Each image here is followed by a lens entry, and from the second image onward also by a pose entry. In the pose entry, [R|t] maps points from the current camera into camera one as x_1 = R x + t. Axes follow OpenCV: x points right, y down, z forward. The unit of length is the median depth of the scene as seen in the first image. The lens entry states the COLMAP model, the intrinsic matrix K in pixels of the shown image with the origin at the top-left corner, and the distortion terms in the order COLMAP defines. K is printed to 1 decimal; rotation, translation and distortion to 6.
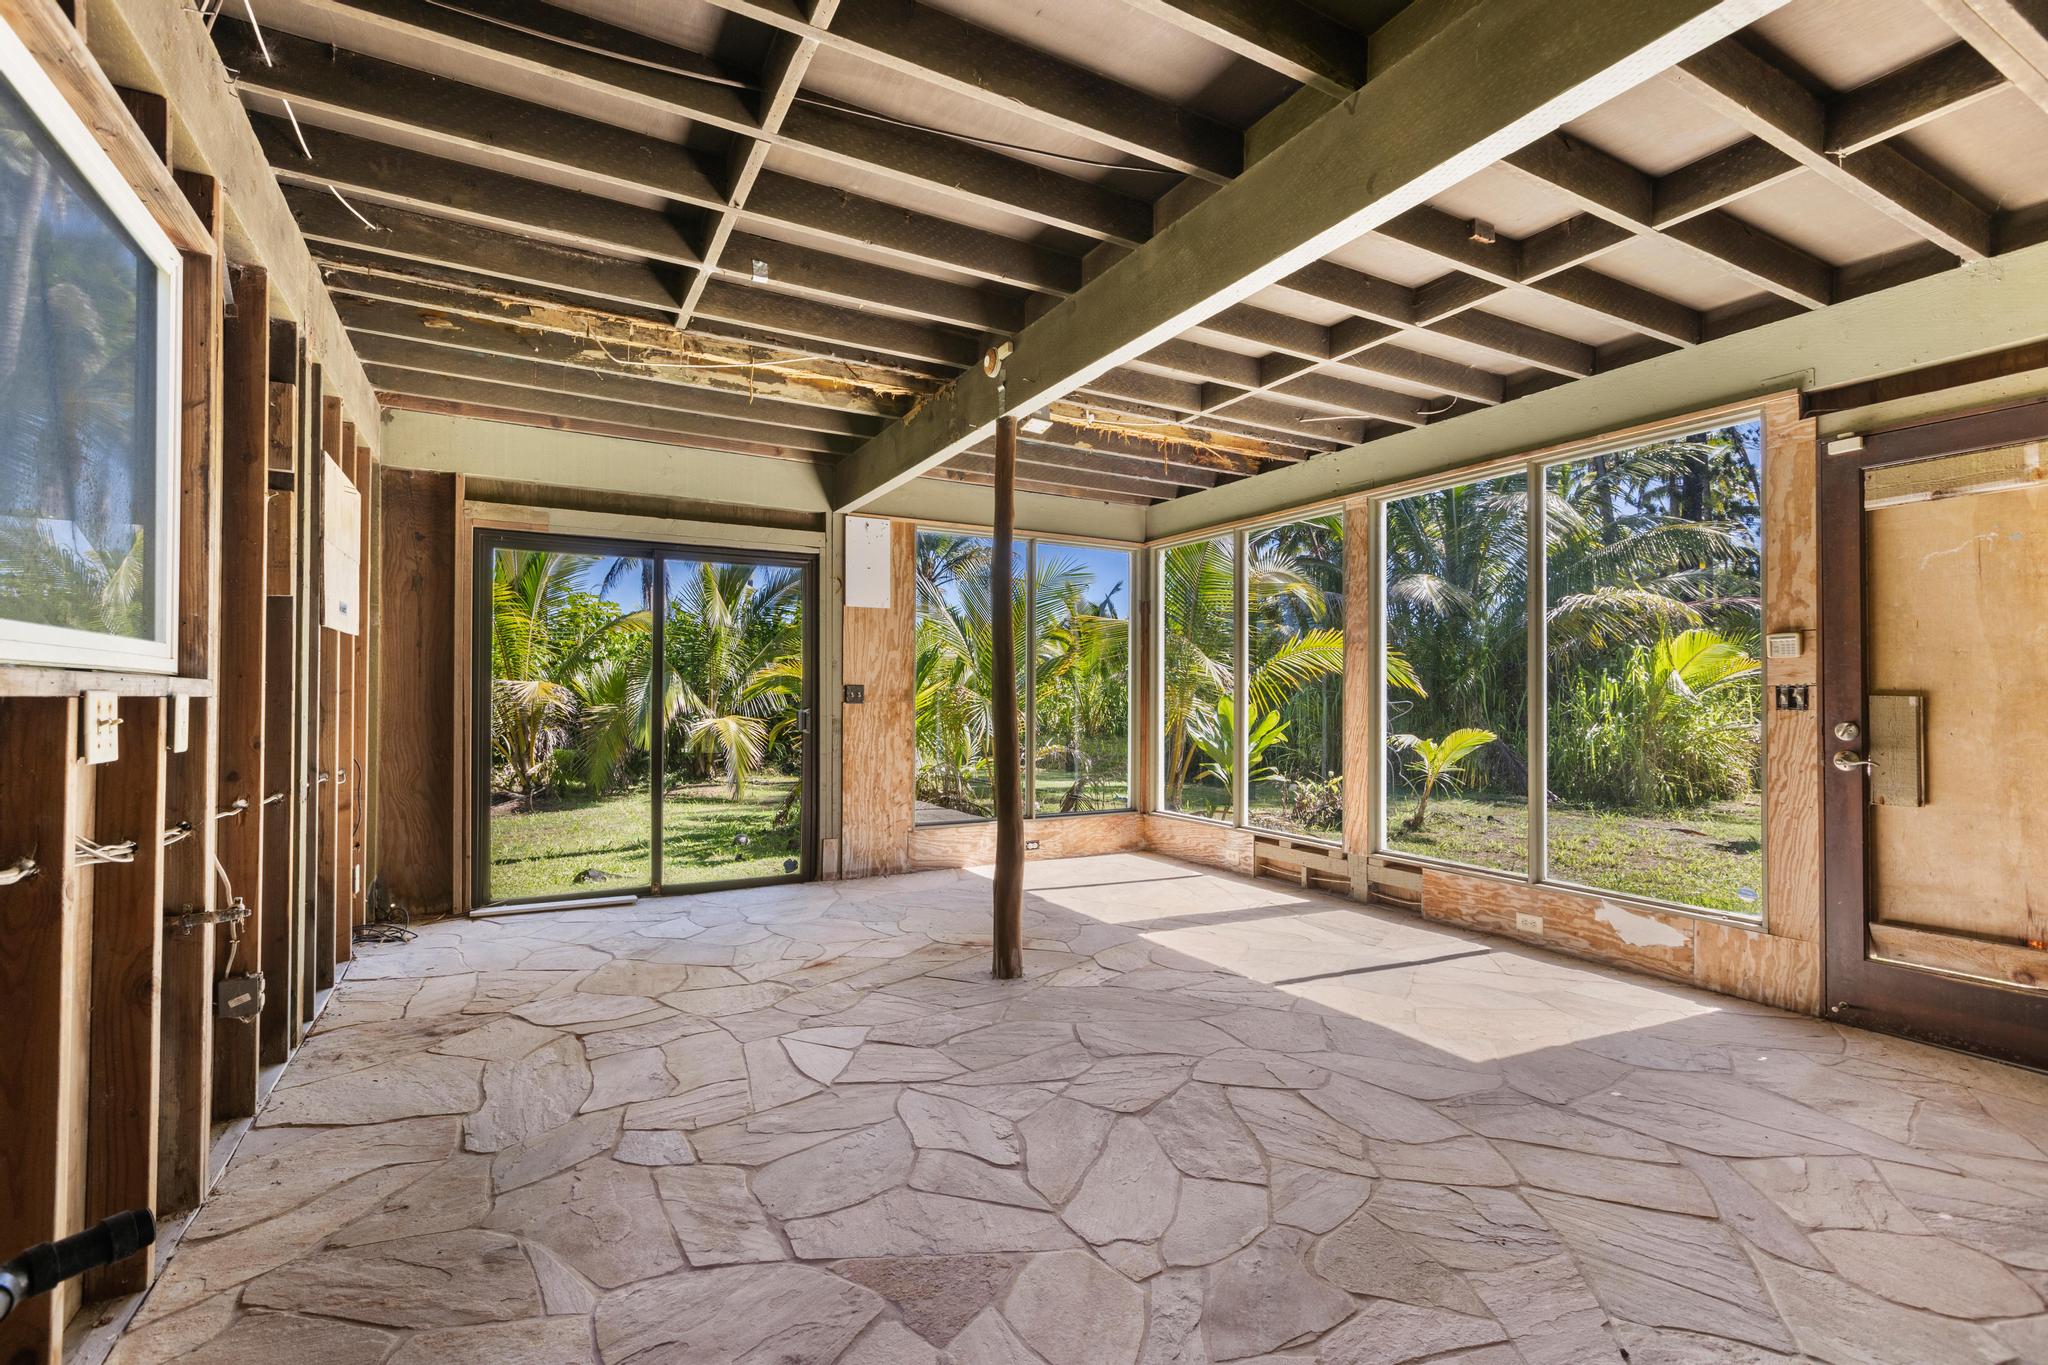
lens RADIAL K [[914.5, 0, 1019.5], [0, 914.5, 687.4], [0, 0, 1]] dist [0.001739, 0.000558]
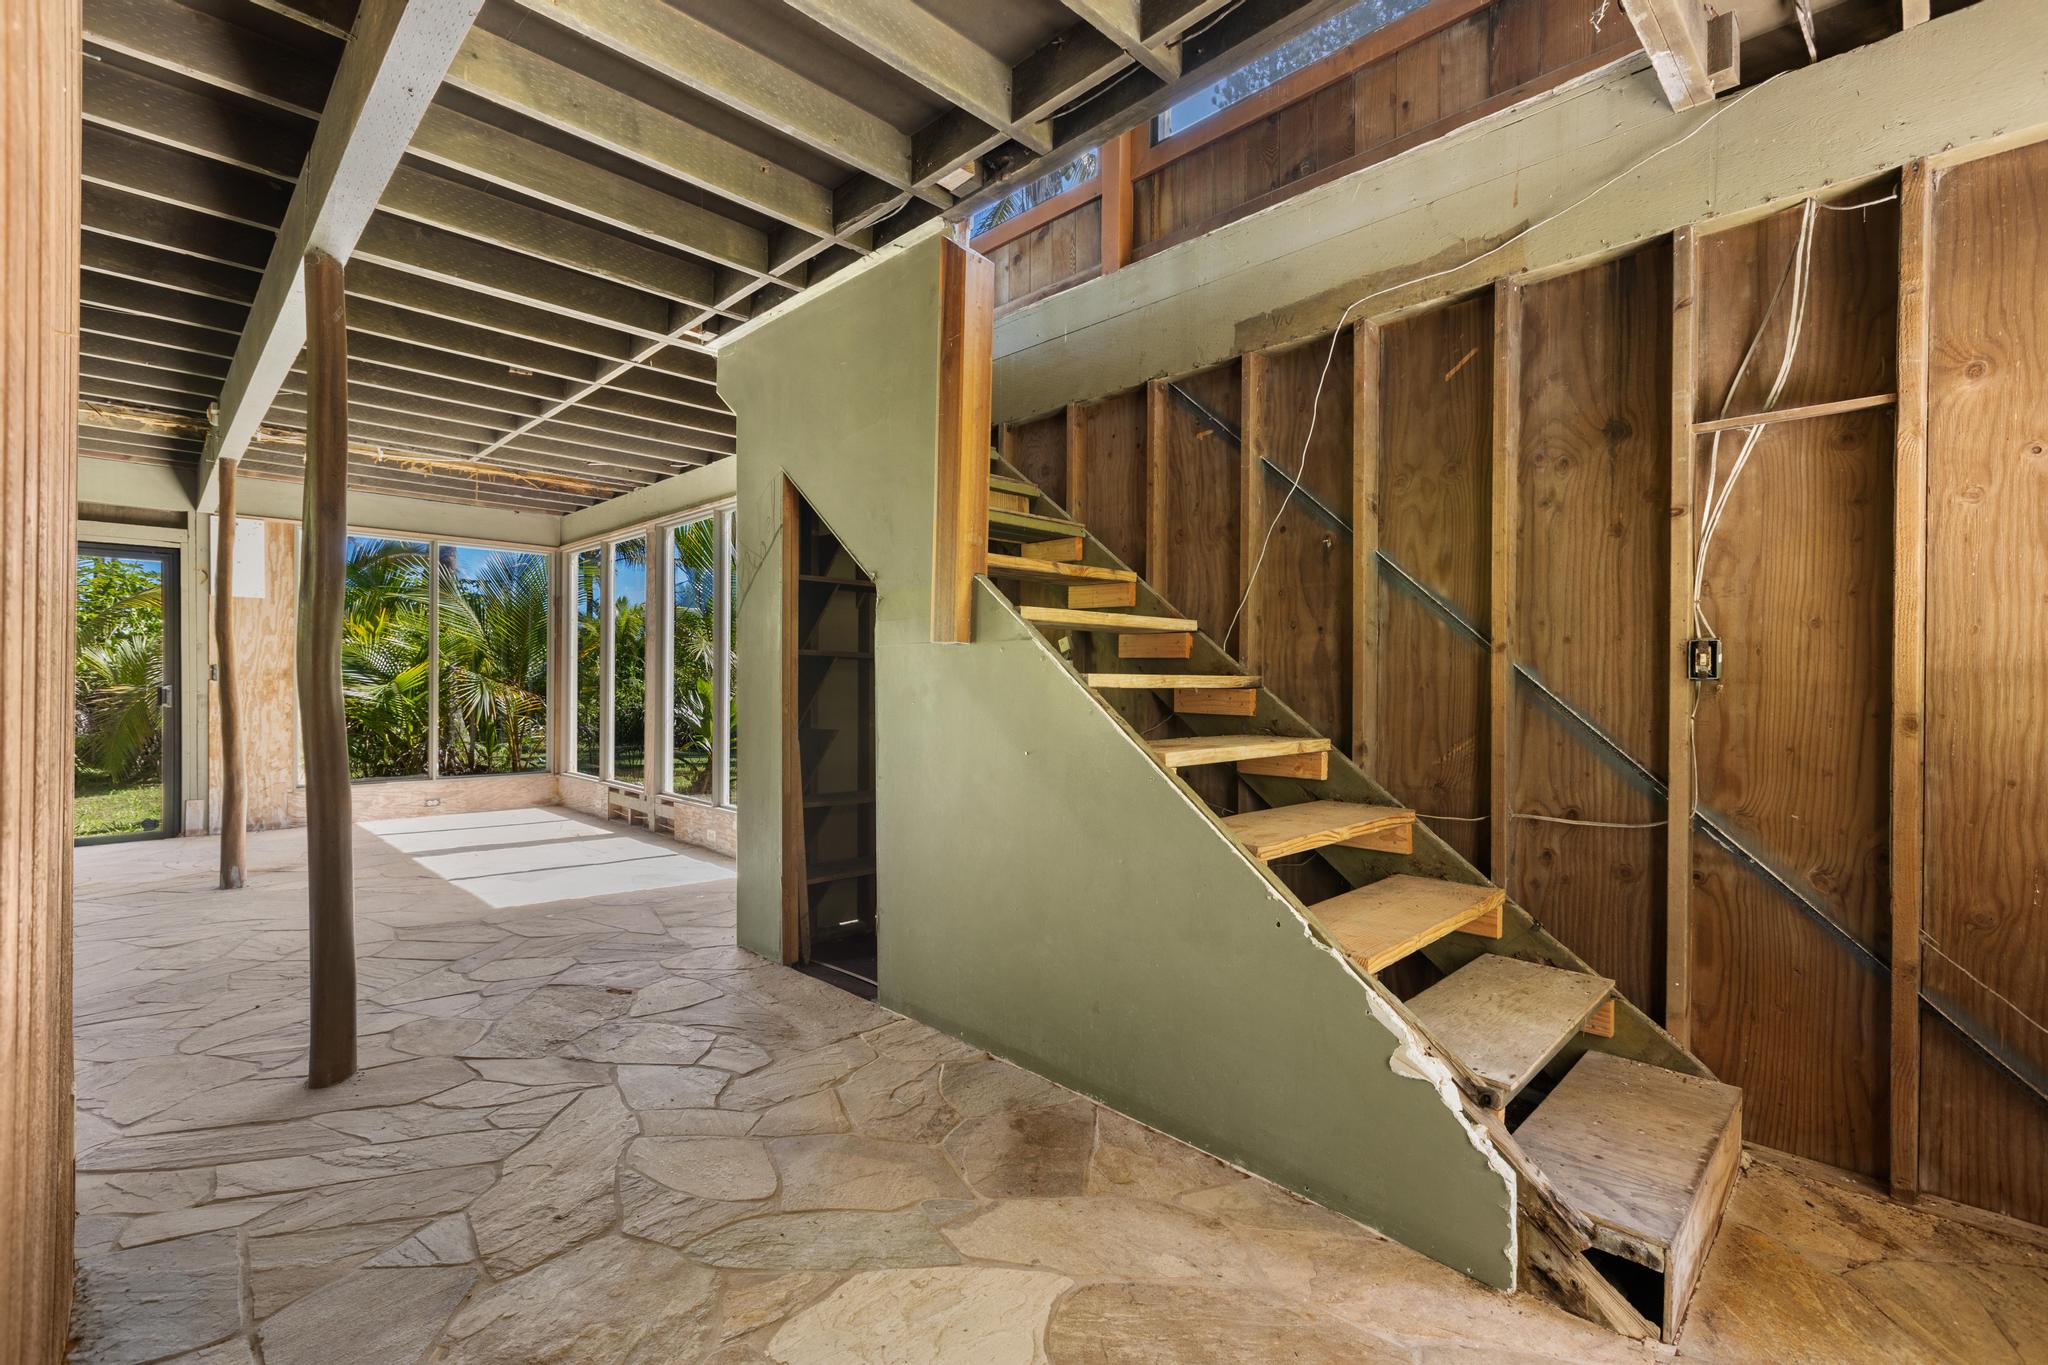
lens RADIAL K [[914.5, 0, 1023.0], [0, 914.5, 682.7], [0, 0, 1]] dist [0.001739, 0.000558]
pose [[0.964043, 0.001988, 0.265739, 0.469127], [-0.005472, 0.999908, 0.012372, 0.000270], [-0.265690, -0.013381, 0.963966, -0.359081]]
